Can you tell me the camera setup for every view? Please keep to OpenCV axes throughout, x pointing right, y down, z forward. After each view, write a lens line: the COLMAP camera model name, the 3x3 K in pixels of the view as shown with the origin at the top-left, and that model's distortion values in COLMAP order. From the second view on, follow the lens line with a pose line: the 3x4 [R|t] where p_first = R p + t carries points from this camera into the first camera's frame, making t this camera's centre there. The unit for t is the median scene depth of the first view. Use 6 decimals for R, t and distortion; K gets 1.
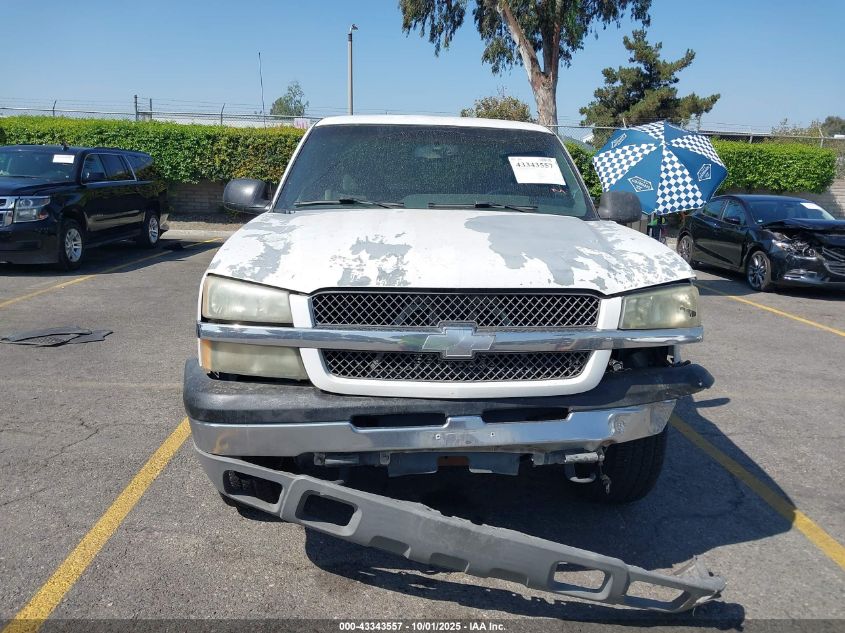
lens RADIAL K [[696.0, 0, 422.5], [0, 696.0, 316.5], [0, 0, 1]] dist [-0.006655, -0.001221]
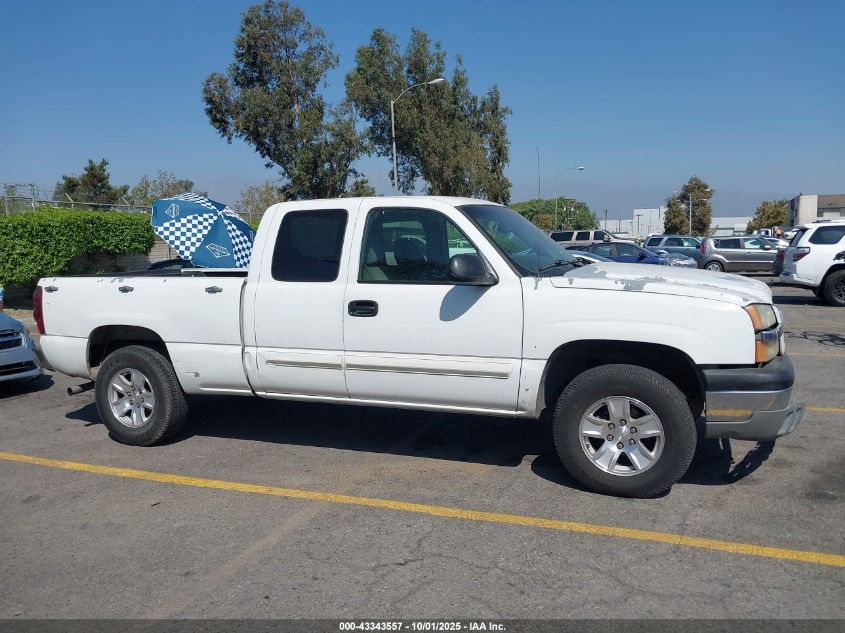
lens RADIAL K [[696.0, 0, 422.5], [0, 696.0, 316.5], [0, 0, 1]] dist [-0.006655, -0.001221]
pose [[0.381324, -0.132436, 0.914906, -0.574837], [0.213484, 0.975549, 0.052236, -0.077597], [-0.899454, 0.175399, 0.400273, 0.293449]]
